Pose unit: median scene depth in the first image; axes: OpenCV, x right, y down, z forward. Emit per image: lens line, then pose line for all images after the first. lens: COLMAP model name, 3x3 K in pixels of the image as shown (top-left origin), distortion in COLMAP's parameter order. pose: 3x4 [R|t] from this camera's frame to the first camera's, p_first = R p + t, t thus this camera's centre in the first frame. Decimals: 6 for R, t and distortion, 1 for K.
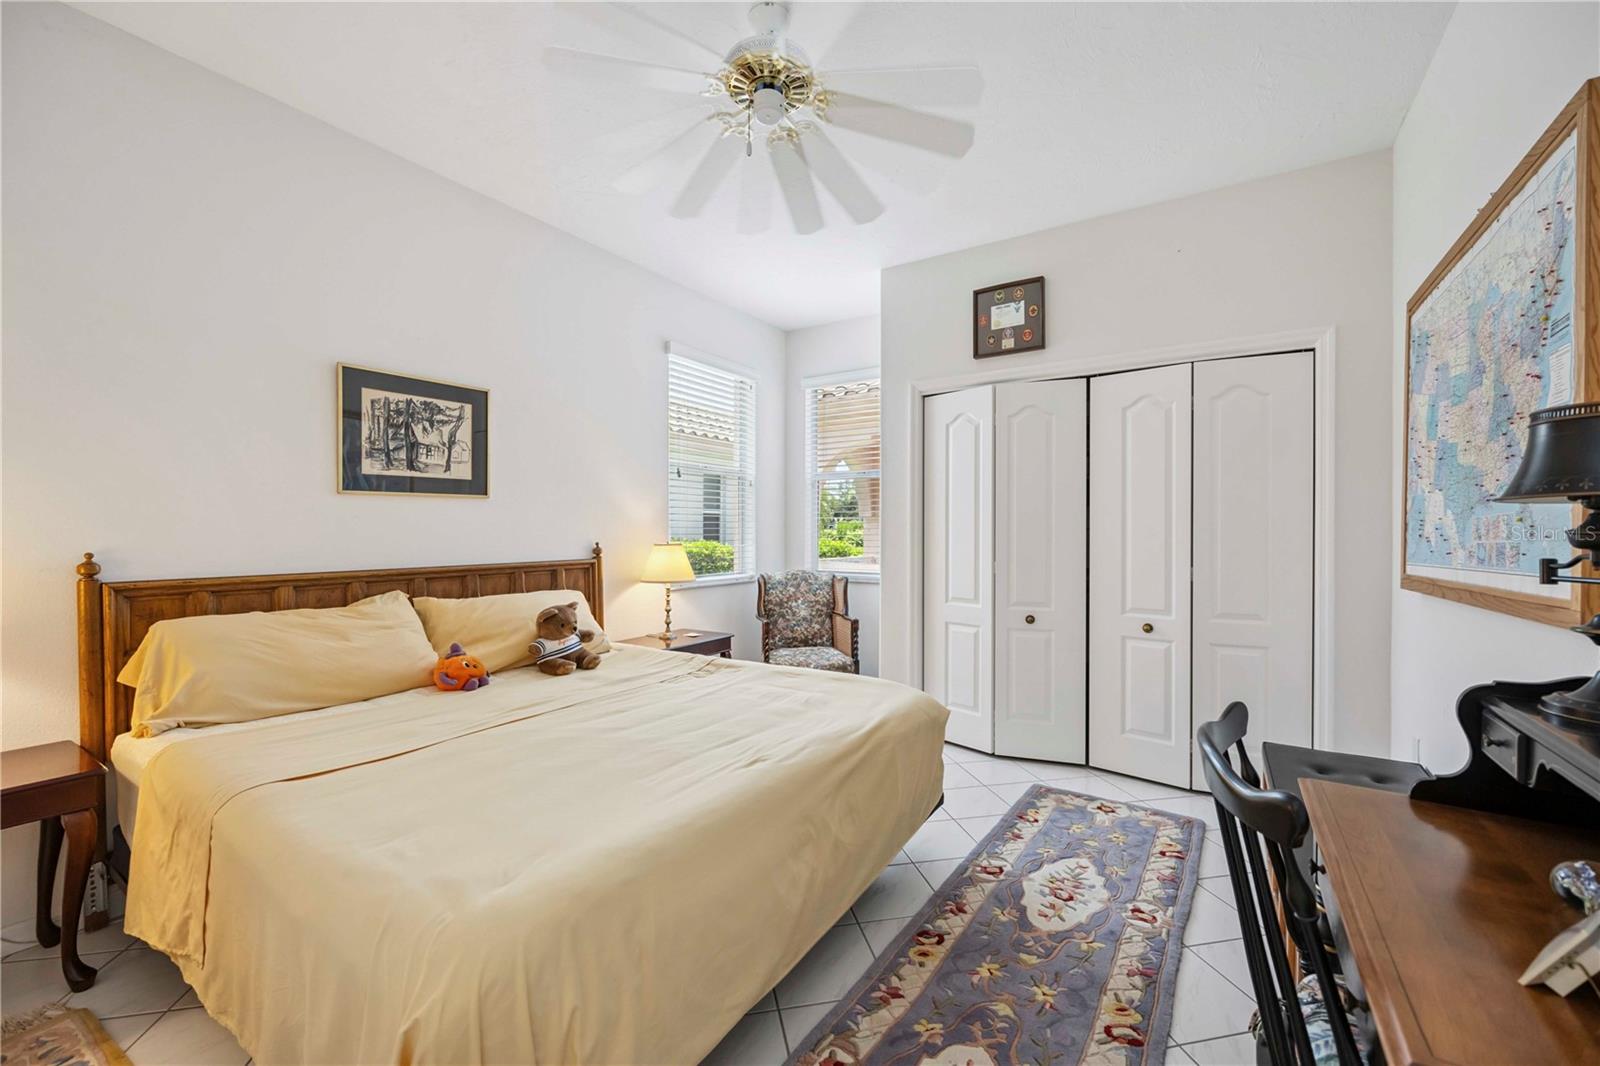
lens RADIAL K [[638.4, 0, 799.9], [0, 638.4, 538.3], [0, 0, 1]] dist [-0.004108, -0.000006]
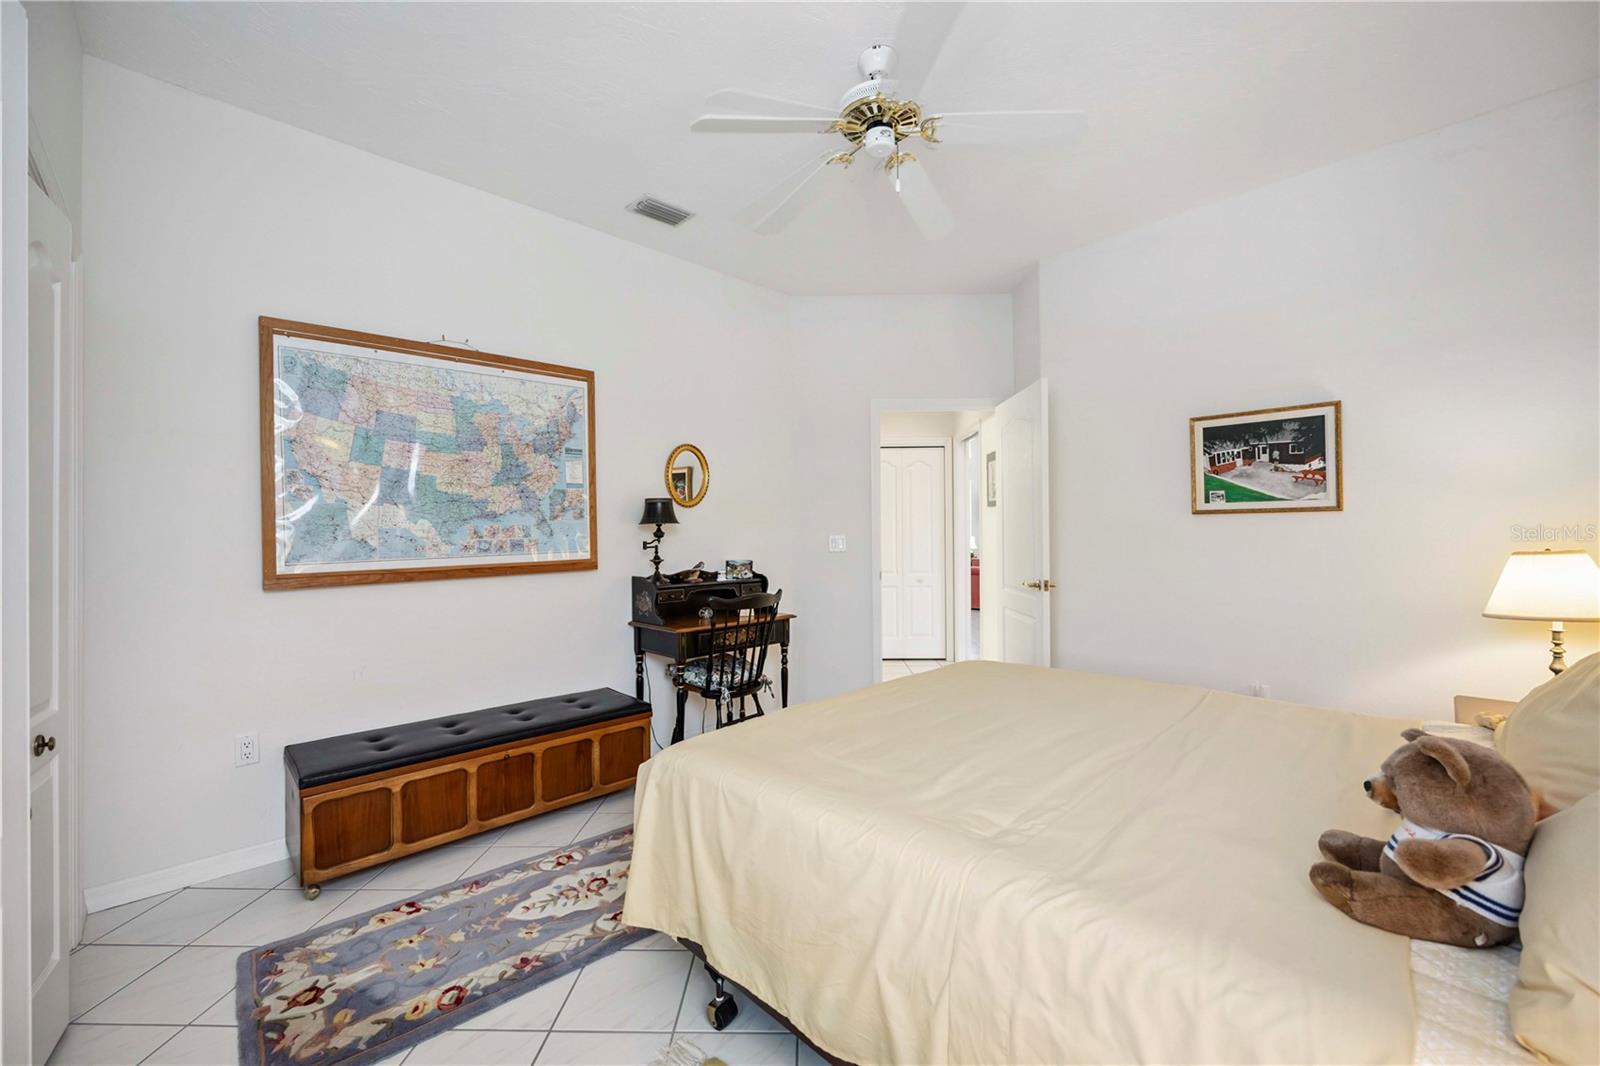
lens RADIAL K [[638.4, 0, 799.9], [0, 638.4, 538.3], [0, 0, 1]] dist [-0.004108, -0.000006]
pose [[-0.976478, 0.006737, 0.215511, -0.115032], [0.010583, 0.999805, 0.016697, -0.012437], [-0.215357, 0.018585, -0.976359, 1.639607]]
